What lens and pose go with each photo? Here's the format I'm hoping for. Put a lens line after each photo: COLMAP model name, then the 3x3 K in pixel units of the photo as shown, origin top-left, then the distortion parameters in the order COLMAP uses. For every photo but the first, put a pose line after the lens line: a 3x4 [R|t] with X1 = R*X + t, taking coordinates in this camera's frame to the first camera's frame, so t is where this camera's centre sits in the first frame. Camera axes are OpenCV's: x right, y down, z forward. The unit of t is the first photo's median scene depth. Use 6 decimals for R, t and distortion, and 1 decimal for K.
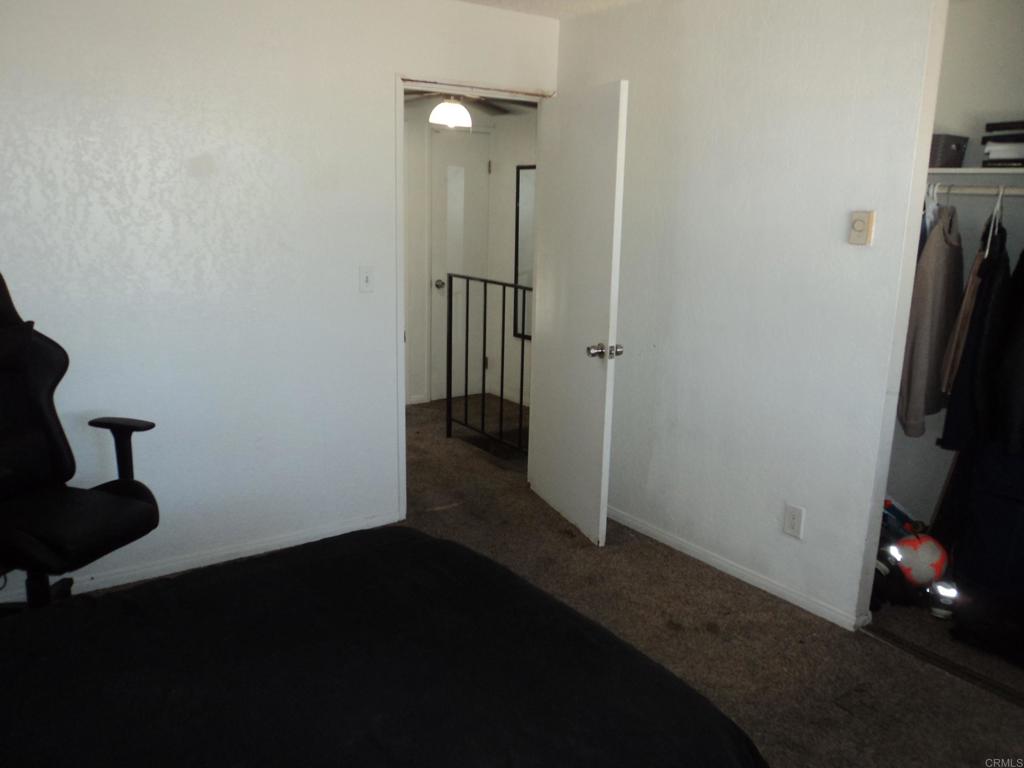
lens RADIAL K [[817.4, 0, 508.8], [0, 817.4, 380.9], [0, 0, 1]] dist [-0.049512, 0.043479]
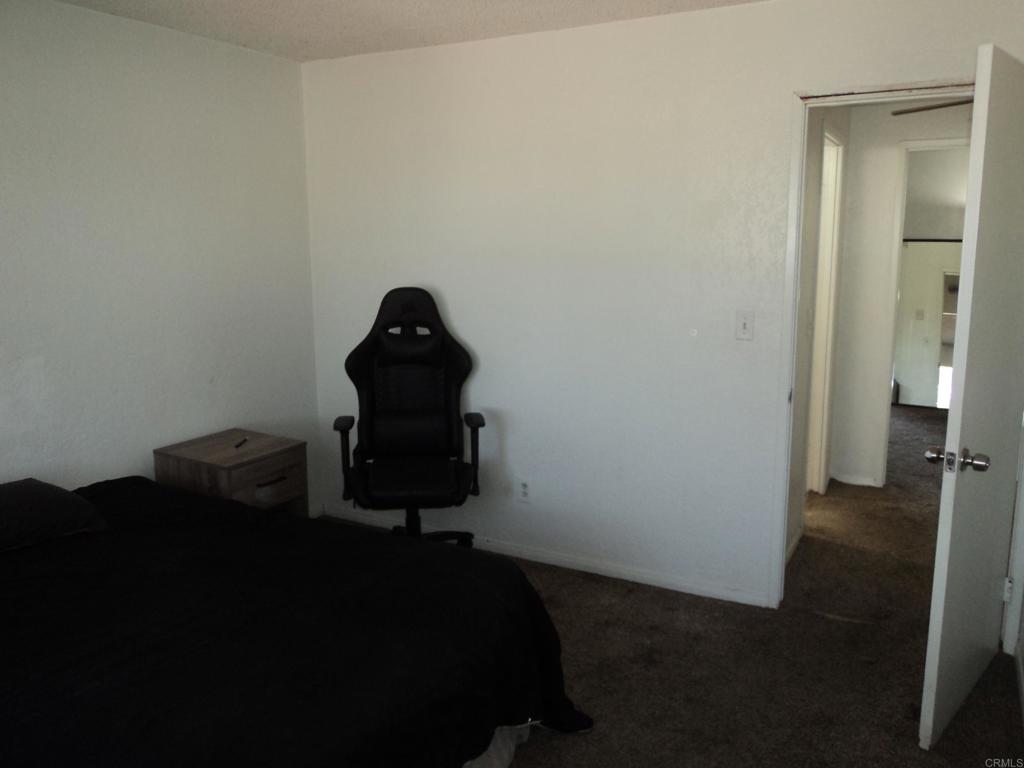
lens RADIAL K [[817.4, 0, 508.8], [0, 817.4, 380.9], [0, 0, 1]] dist [-0.049512, 0.043479]
pose [[0.434434, 0.133300, -0.890785, 0.524119], [-0.180552, 0.981802, 0.058866, -0.070570], [0.882422, 0.135260, 0.450596, 0.373362]]
